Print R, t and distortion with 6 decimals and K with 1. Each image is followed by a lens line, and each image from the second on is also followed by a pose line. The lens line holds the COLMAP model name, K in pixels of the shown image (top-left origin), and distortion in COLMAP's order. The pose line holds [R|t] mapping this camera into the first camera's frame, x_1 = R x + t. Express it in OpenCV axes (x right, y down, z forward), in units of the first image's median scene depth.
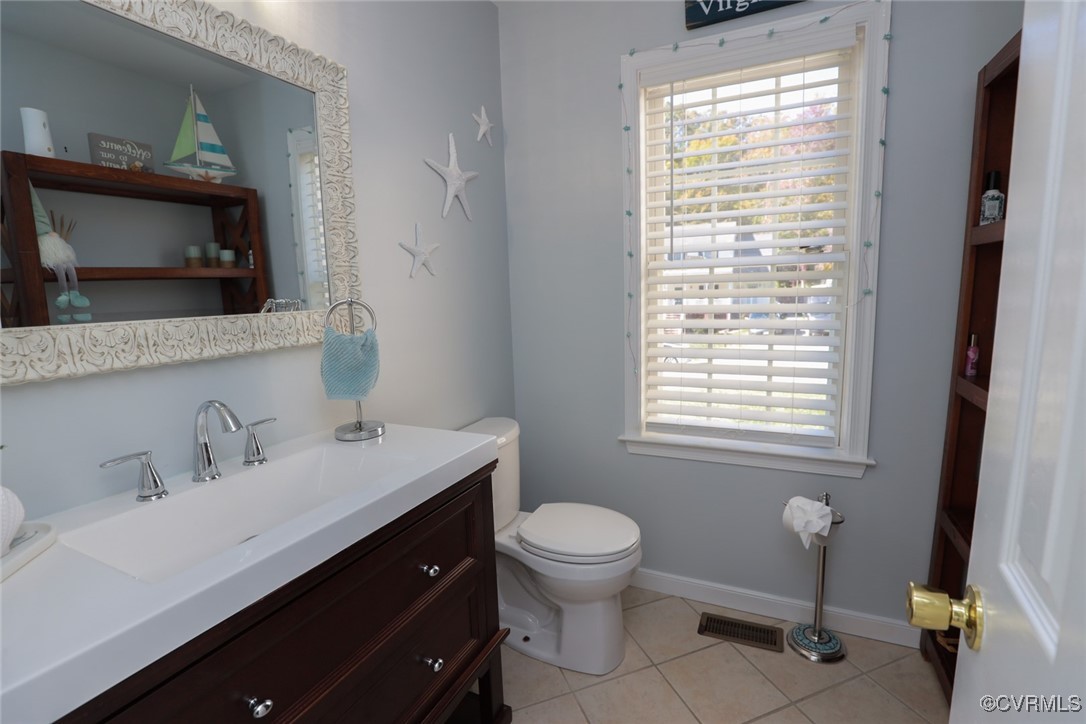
lens RADIAL K [[497.4, 0, 543.2], [0, 497.4, 366.0], [0, 0, 1]] dist [-0.037703, 0.007911]
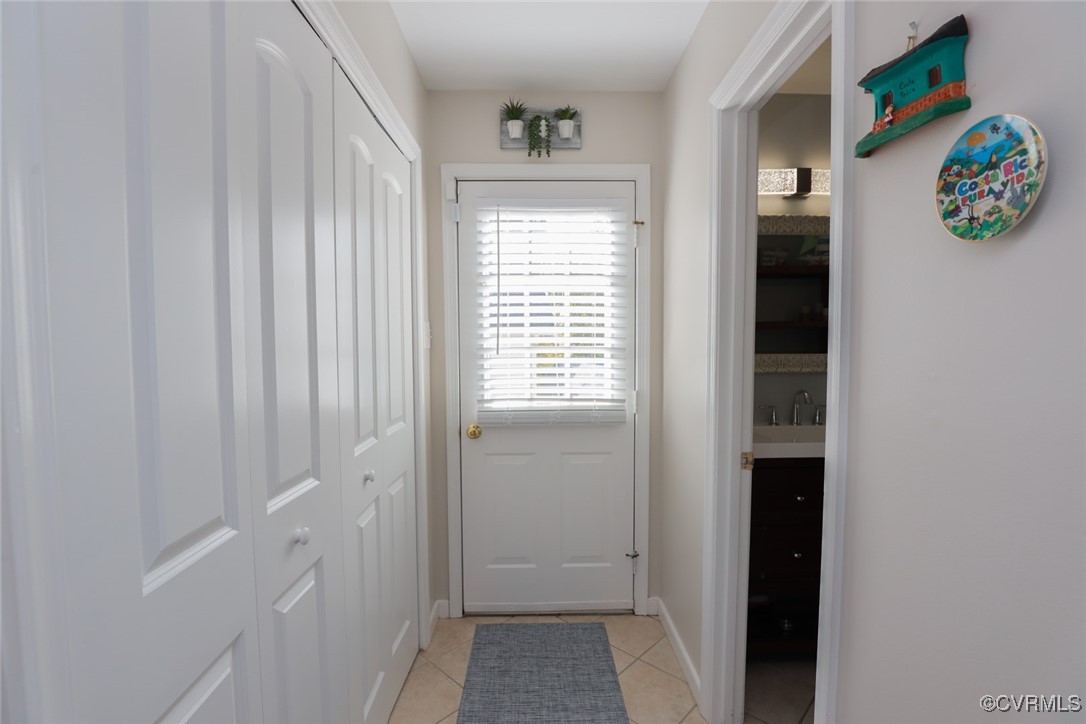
lens RADIAL K [[497.4, 0, 539.6], [0, 497.4, 367.0], [0, 0, 1]] dist [-0.037703, 0.007911]
pose [[0.449245, 0.075519, -0.890211, 0.336893], [-0.144884, 0.989389, 0.010817, 0.047874], [0.881582, 0.124118, 0.455420, -0.475074]]
